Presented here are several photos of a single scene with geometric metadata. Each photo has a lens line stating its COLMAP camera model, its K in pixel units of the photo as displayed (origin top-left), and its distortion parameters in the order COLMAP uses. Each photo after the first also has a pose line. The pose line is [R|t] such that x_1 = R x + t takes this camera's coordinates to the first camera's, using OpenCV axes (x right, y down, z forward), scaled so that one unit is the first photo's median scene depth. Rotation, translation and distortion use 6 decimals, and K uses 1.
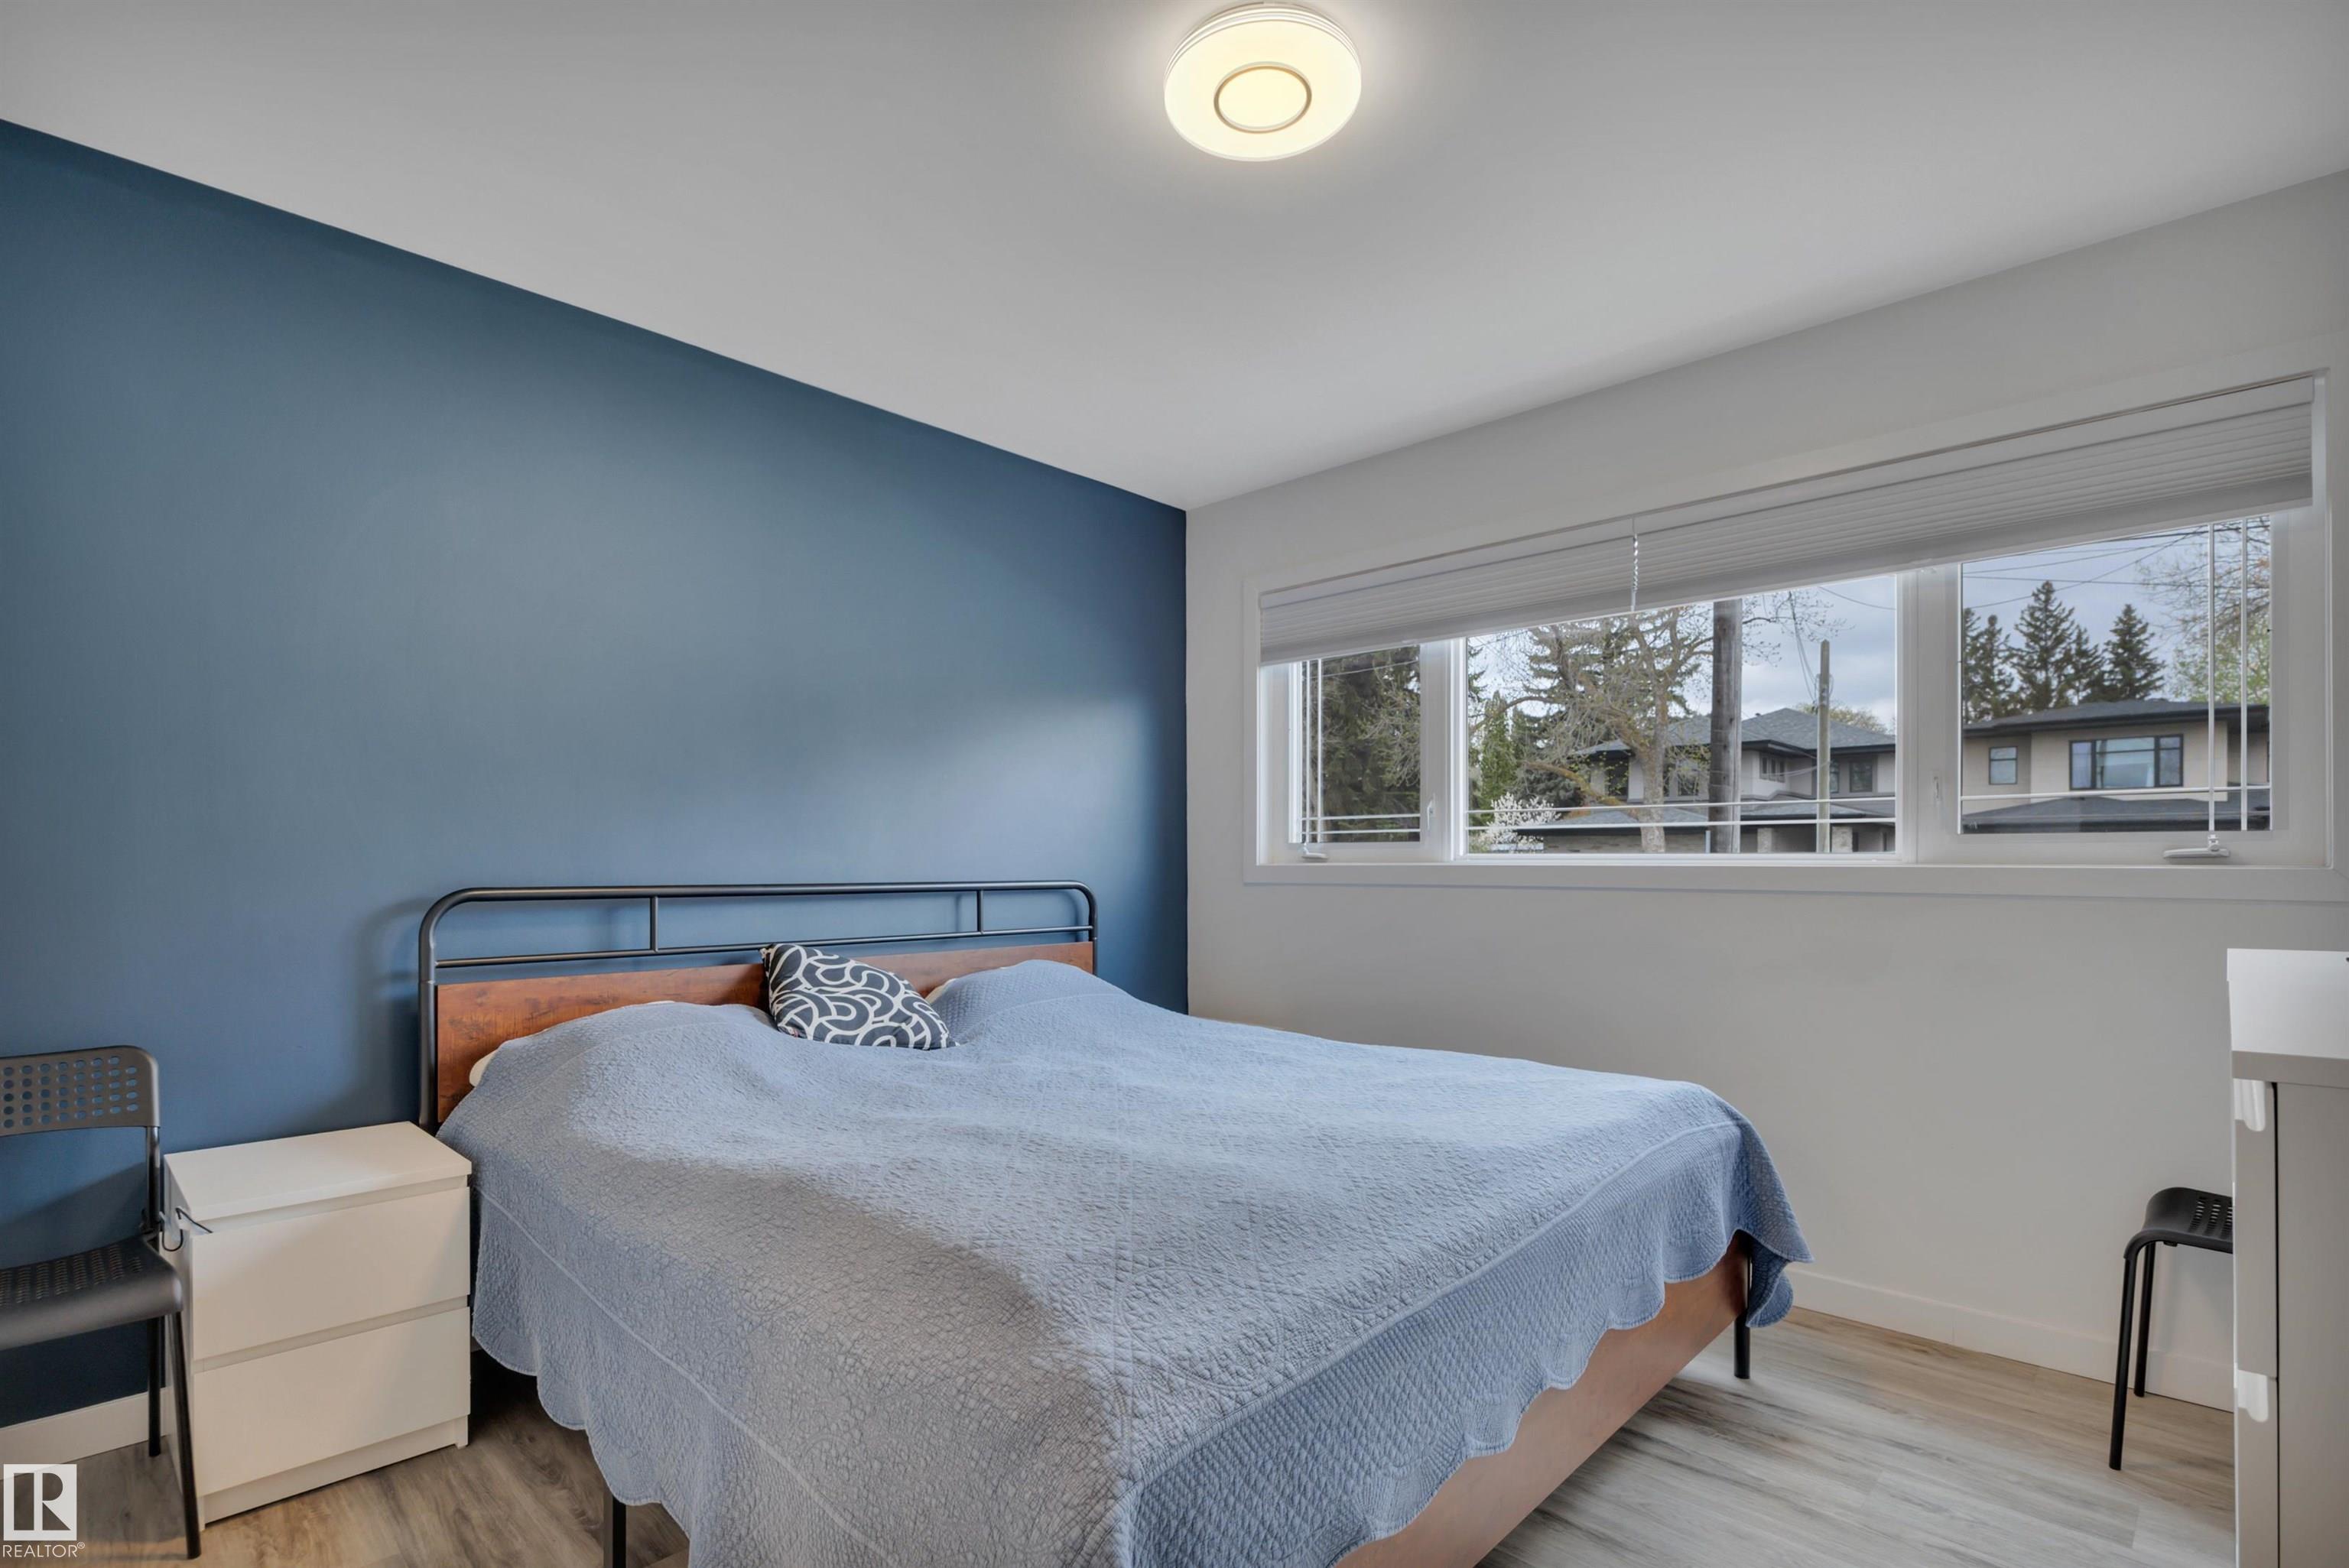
lens RADIAL K [[1122.7, 0, 1166.1], [0, 1122.7, 824.5], [0, 0, 1]] dist [-0.000275, 0.000227]
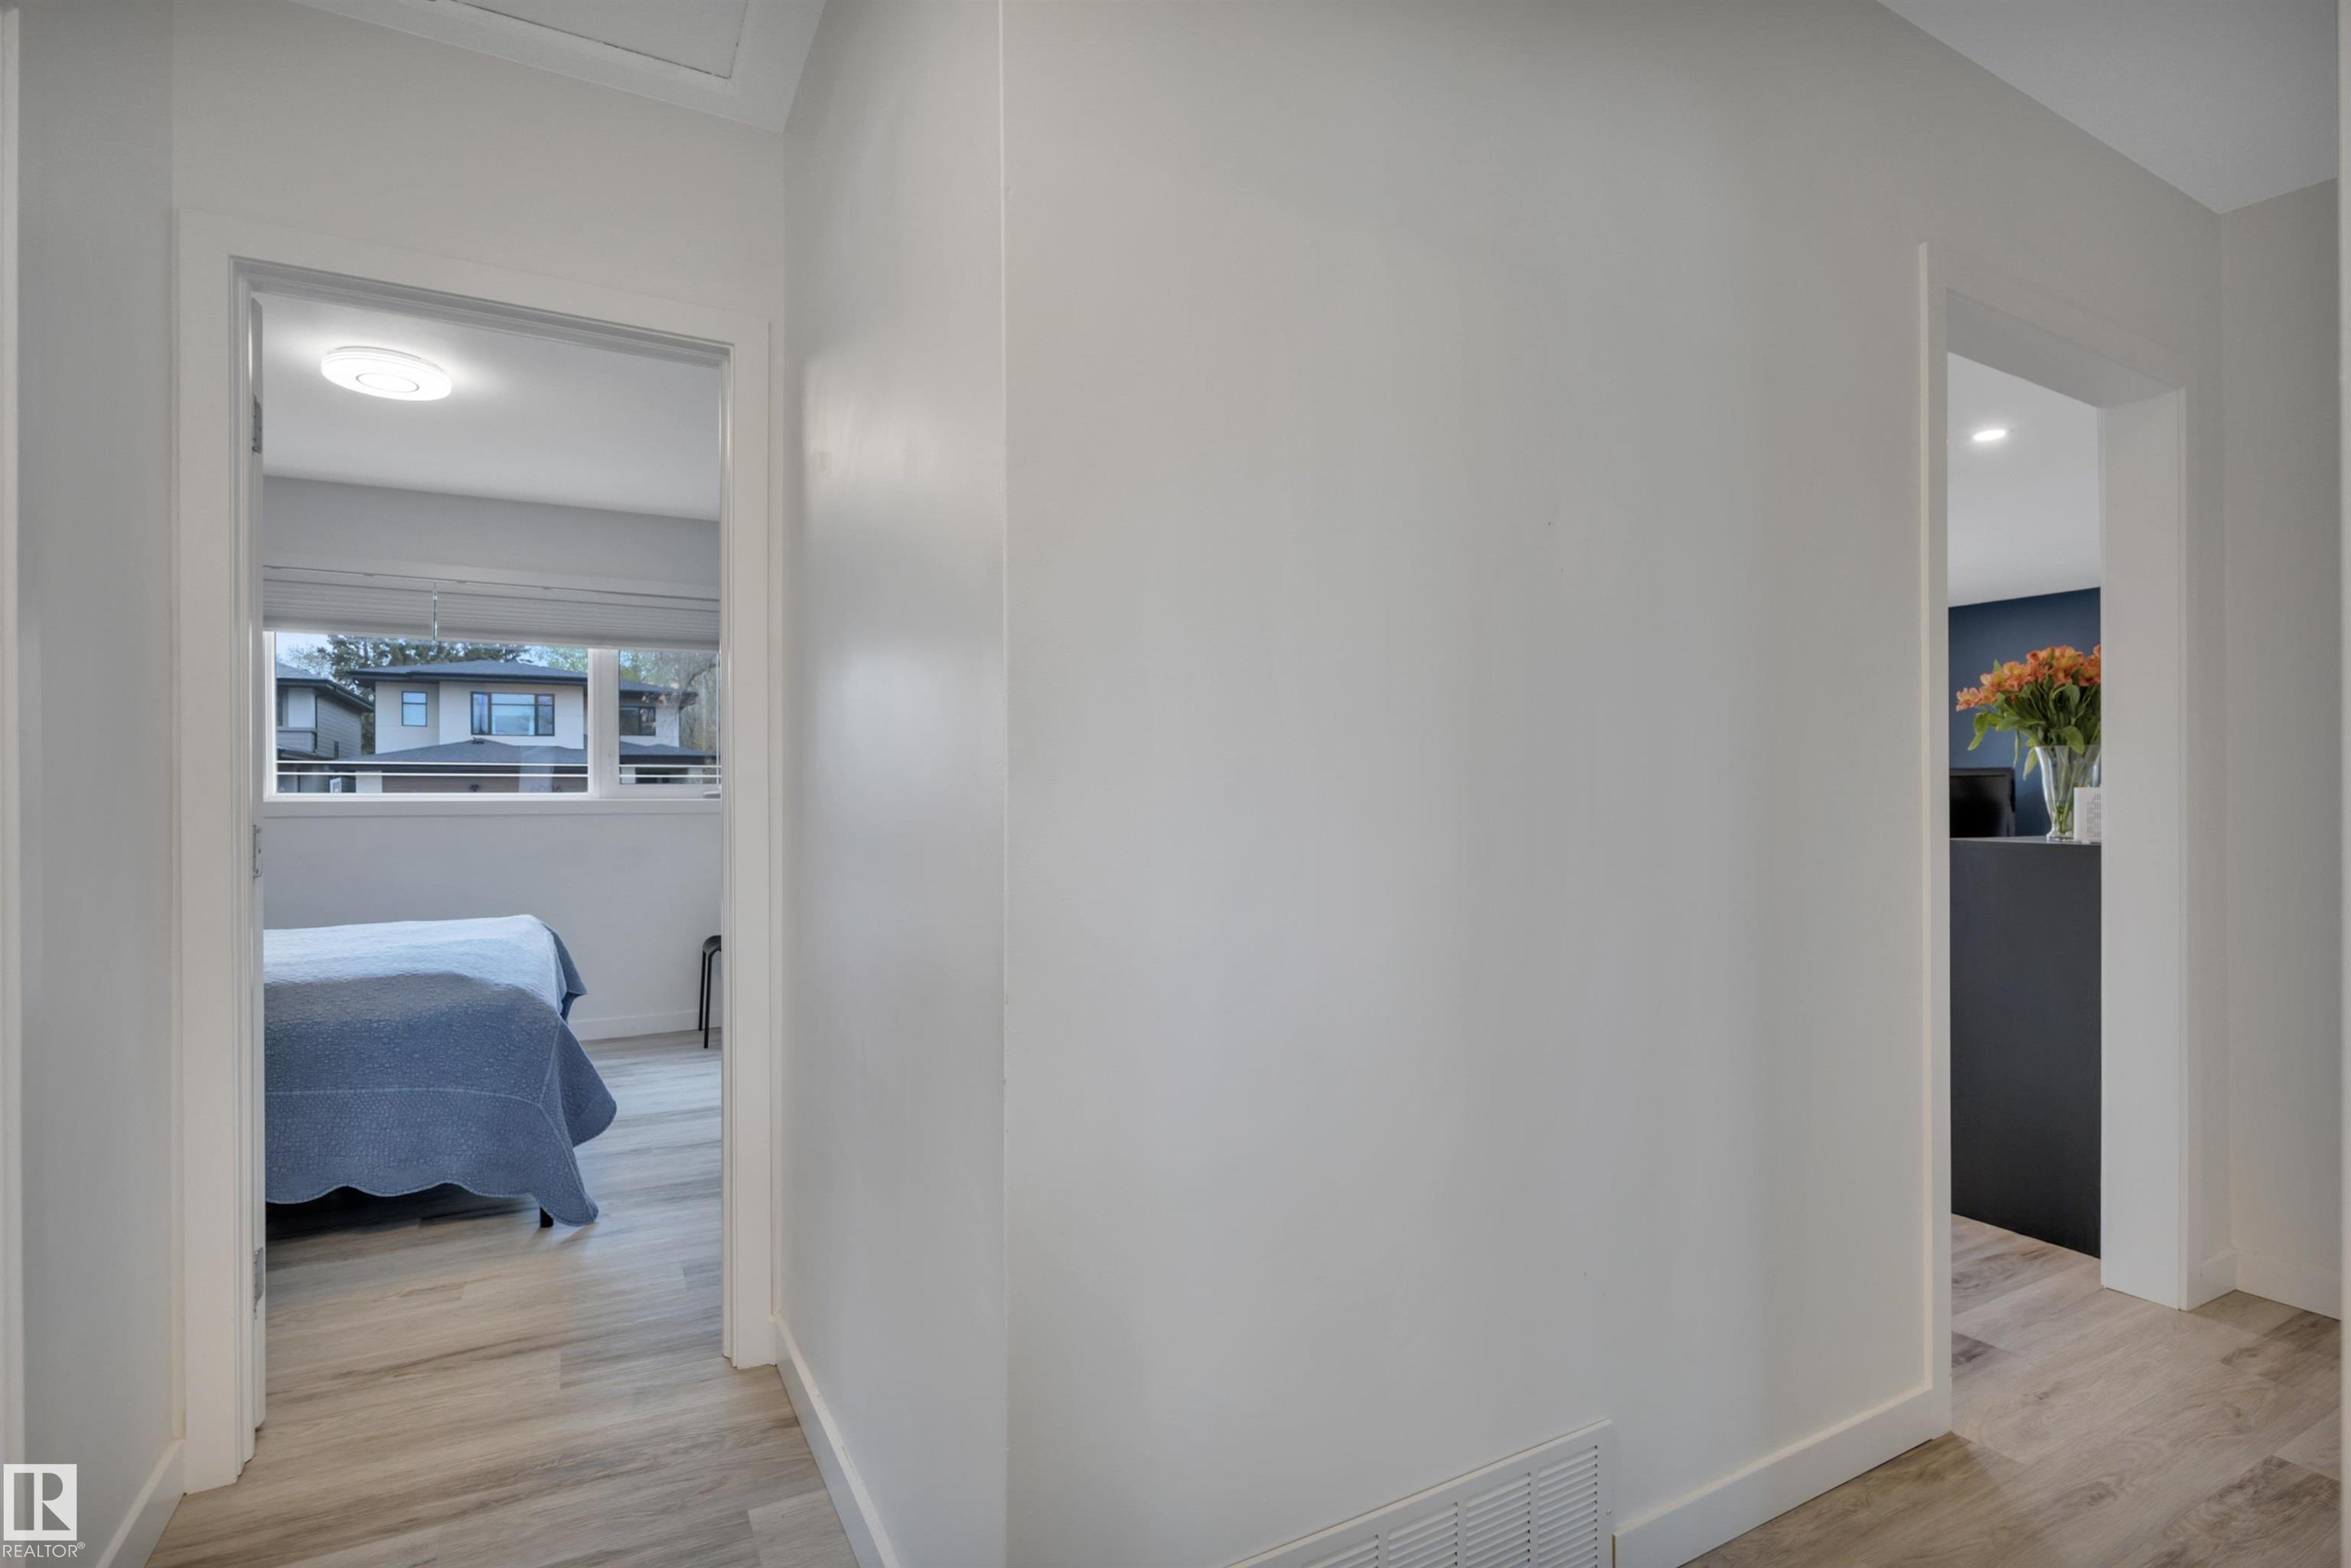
lens RADIAL K [[1123.7, 0, 1167.0], [0, 1123.7, 824.6], [0, 0, 1]] dist [-0.000275, 0.000227]
pose [[0.307644, -0.035555, 0.950837, -0.096735], [-0.020194, 0.998833, 0.043883, -0.002718], [-0.951287, -0.032702, 0.306567, -0.057597]]
